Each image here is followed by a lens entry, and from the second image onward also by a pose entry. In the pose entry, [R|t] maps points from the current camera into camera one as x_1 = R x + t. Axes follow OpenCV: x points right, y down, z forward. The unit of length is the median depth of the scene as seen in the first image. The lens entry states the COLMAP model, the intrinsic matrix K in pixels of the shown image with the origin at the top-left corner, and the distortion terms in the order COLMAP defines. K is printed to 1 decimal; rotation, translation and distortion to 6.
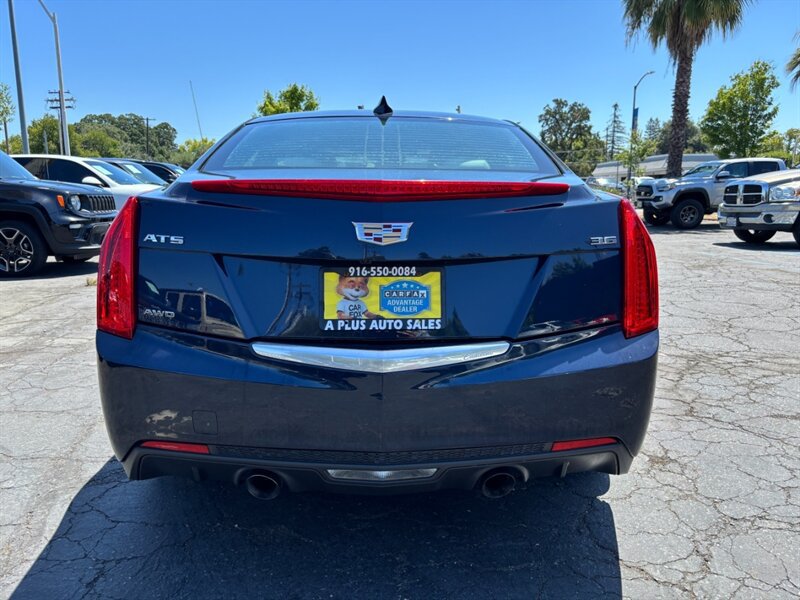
lens RADIAL K [[609.8, 0, 400.0], [0, 609.8, 300.0], [0, 0, 1]] dist [0.064202, -0.074274]
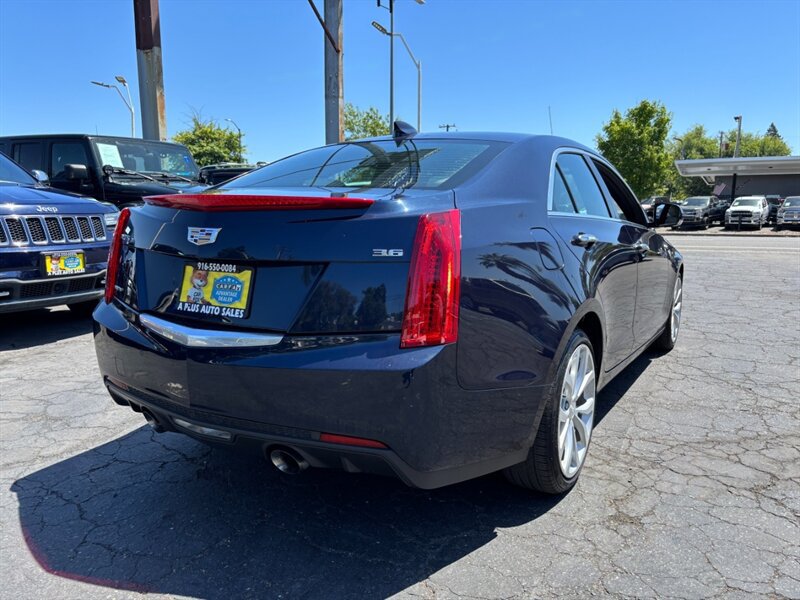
lens RADIAL K [[613.5, 0, 403.2], [0, 613.5, 300.6], [0, 0, 1]] dist [0.036077, -0.047915]
pose [[0.839760, 0.083911, -0.536435, 0.594460], [-0.101500, 0.994830, -0.003278, -0.008564], [0.533386, 0.057201, 0.843935, 0.090363]]
